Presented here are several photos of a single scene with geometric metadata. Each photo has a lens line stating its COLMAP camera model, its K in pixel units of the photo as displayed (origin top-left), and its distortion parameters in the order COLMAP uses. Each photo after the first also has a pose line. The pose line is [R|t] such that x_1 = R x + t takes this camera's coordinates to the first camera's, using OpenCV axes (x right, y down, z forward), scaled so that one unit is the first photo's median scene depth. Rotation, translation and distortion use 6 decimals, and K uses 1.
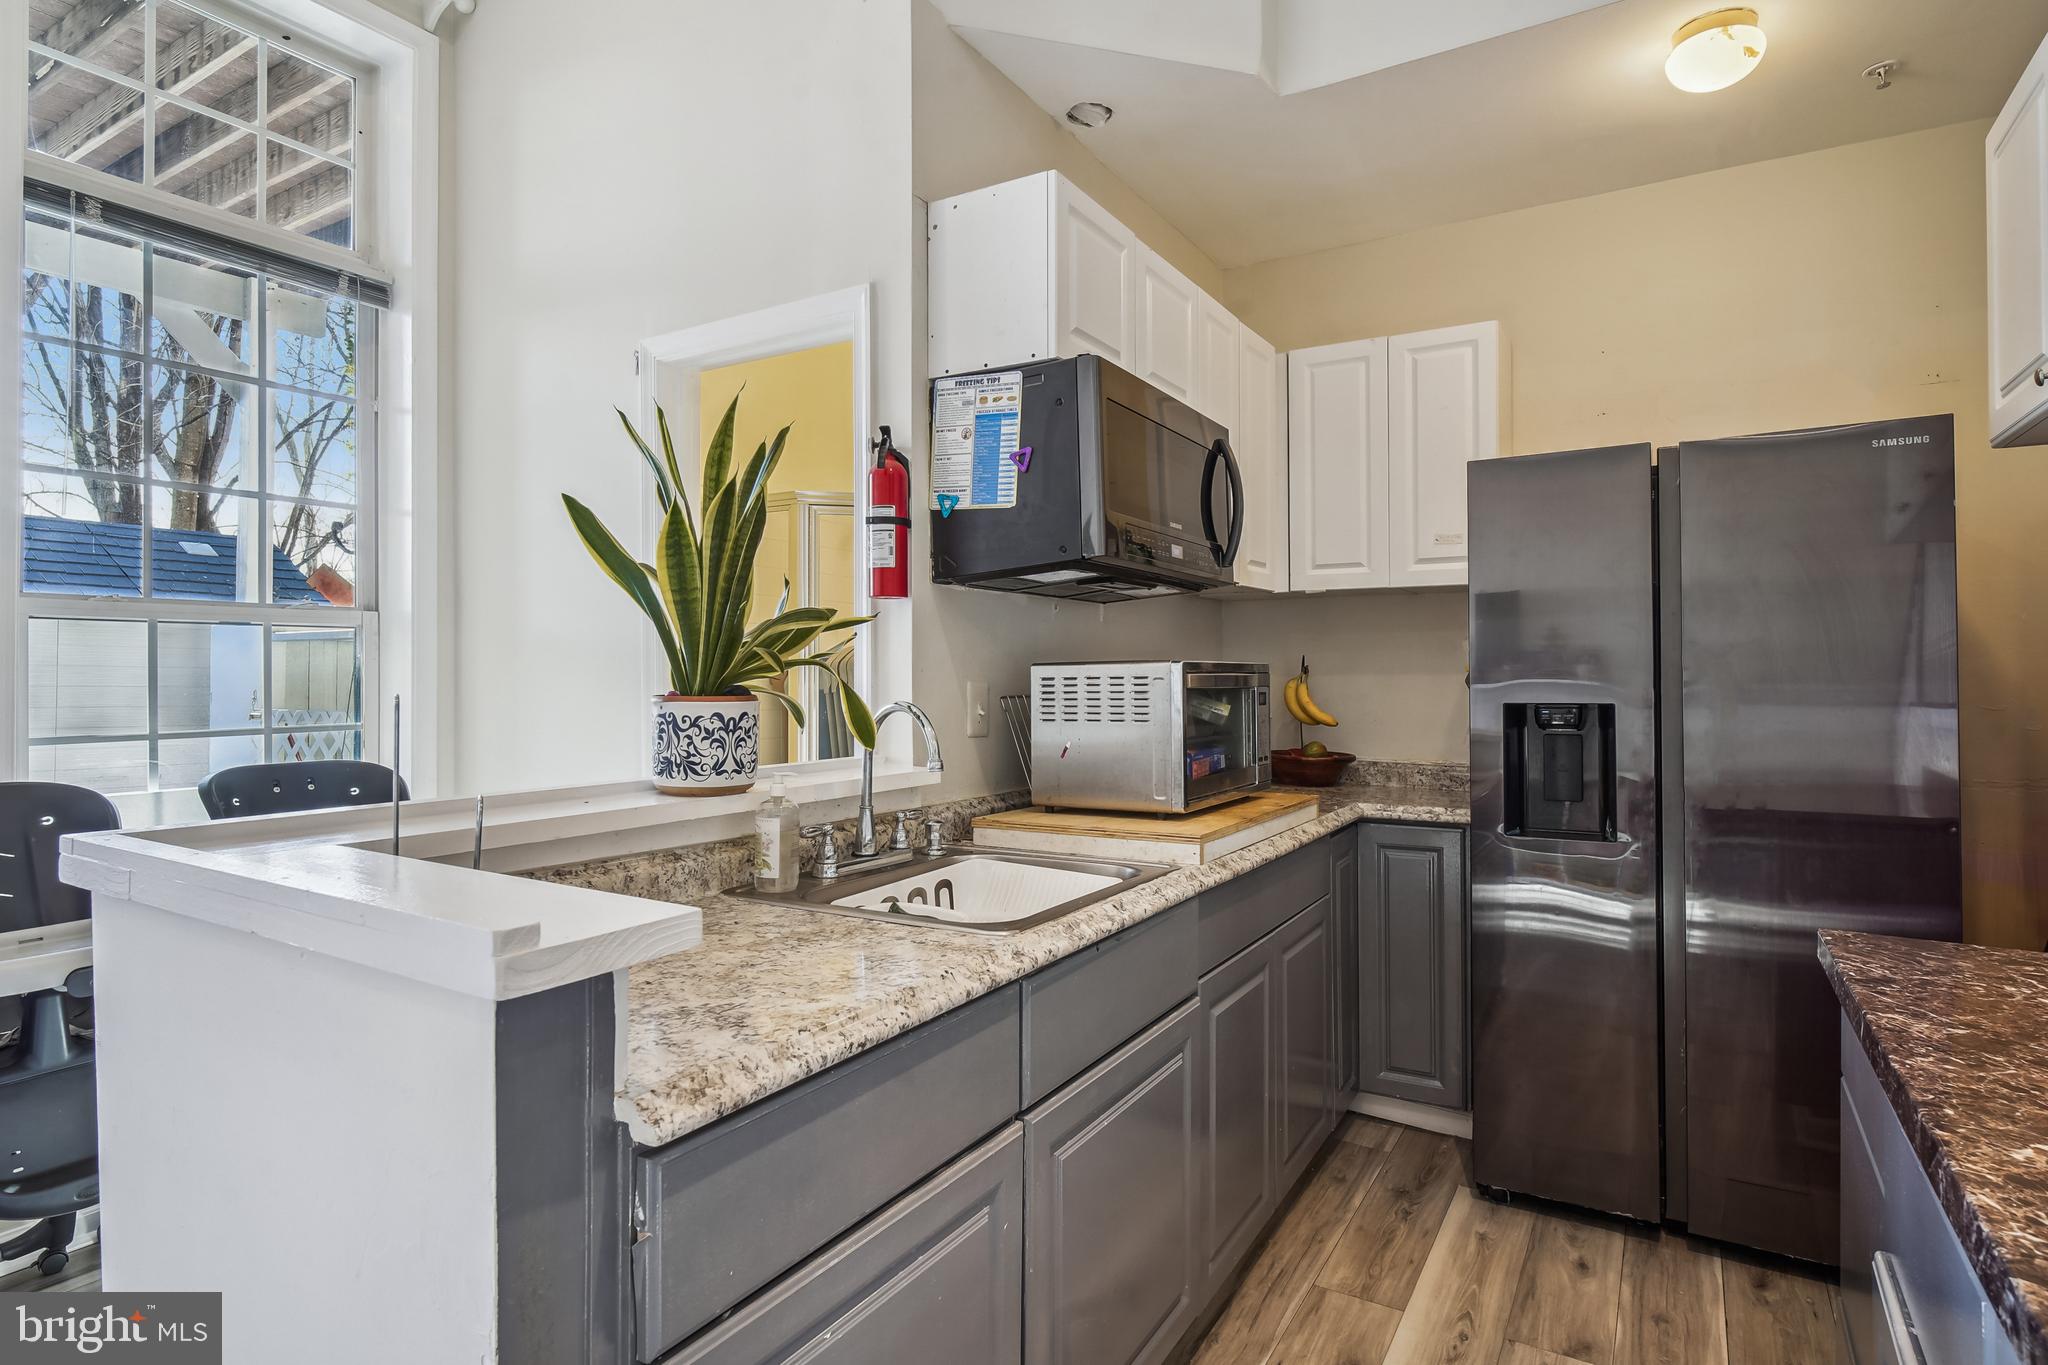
lens RADIAL K [[1068.5, 0, 1018.1], [0, 1068.5, 673.6], [0, 0, 1]] dist [-0.001467, 0.000038]
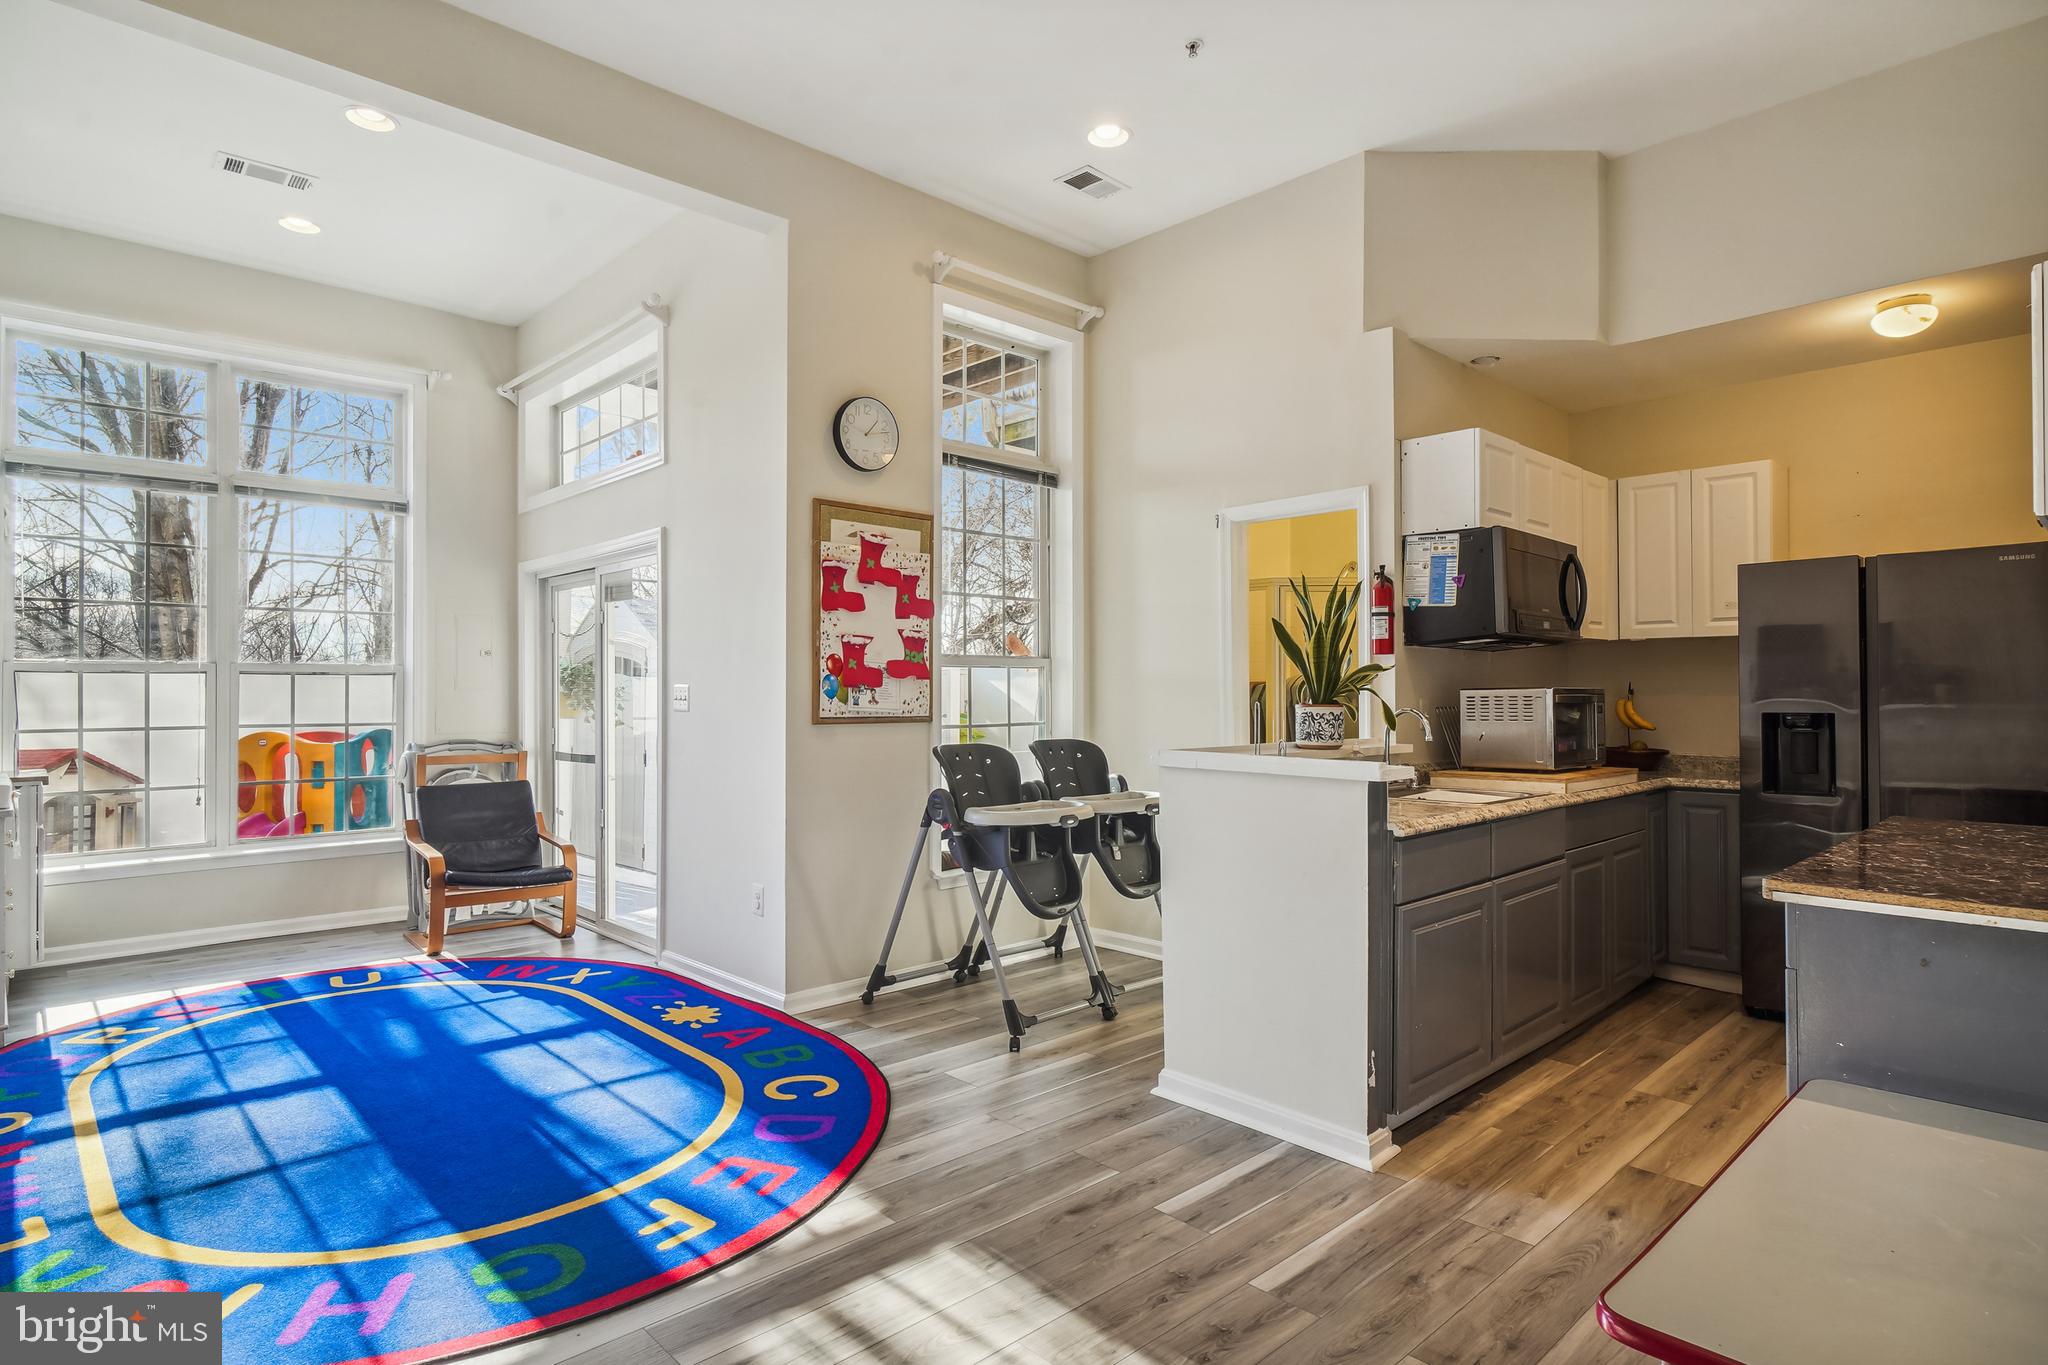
lens RADIAL K [[1075.9, 0, 1024.0], [0, 1075.9, 682.5], [0, 0, 1]] dist [-0.003384, -0.001396]
pose [[0.965520, -0.000454, -0.260330, -0.233141], [-0.001758, 0.999964, -0.008263, -0.003859], [0.260324, 0.008436, 0.965484, -0.981345]]
